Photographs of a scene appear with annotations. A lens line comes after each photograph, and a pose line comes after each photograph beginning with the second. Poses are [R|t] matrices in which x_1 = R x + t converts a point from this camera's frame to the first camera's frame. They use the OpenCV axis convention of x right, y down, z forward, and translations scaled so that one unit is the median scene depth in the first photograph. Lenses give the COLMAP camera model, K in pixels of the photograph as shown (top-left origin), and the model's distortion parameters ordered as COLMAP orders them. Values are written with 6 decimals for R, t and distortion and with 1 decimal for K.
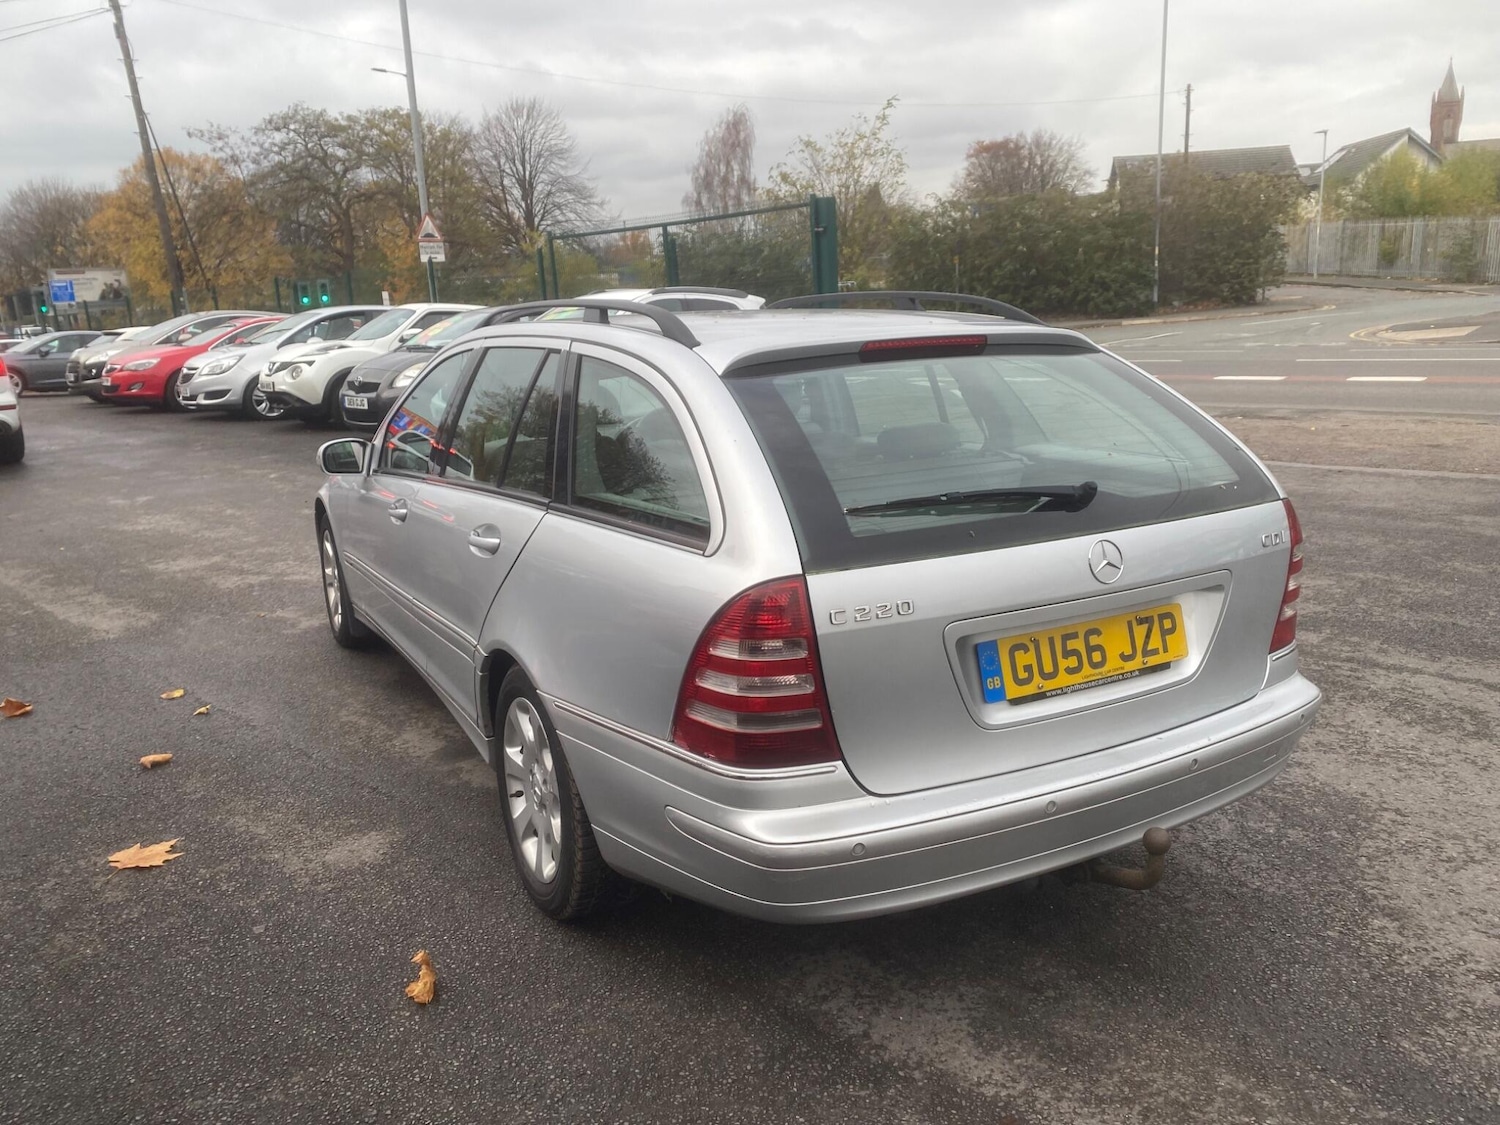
lens RADIAL K [[1133.2, 0, 737.0], [0, 1133.2, 537.7], [0, 0, 1]] dist [0.011062, -0.003572]
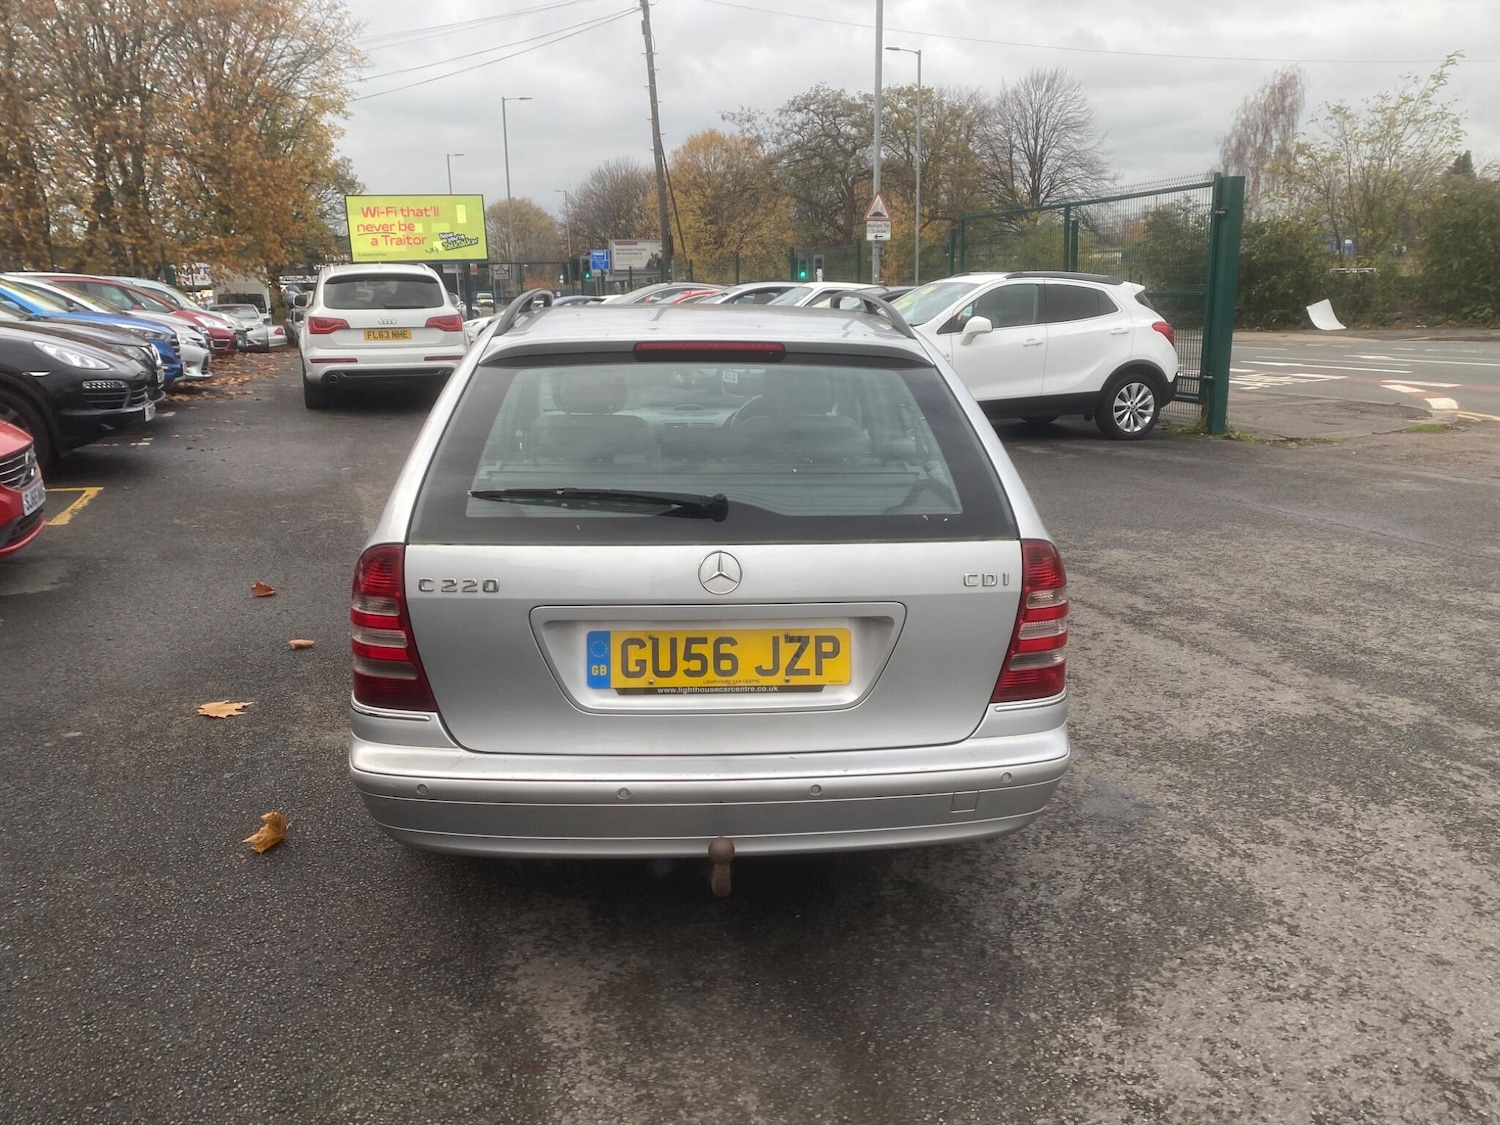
lens RADIAL K [[1134.0, 0, 742.0], [0, 1134.0, 560.2], [0, 0, 1]] dist [0.018491, -0.011480]
pose [[0.907255, 0.131310, -0.399558, 0.206840], [-0.116319, 0.991296, 0.061660, -0.014951], [0.404177, -0.009465, 0.914632, 0.022737]]
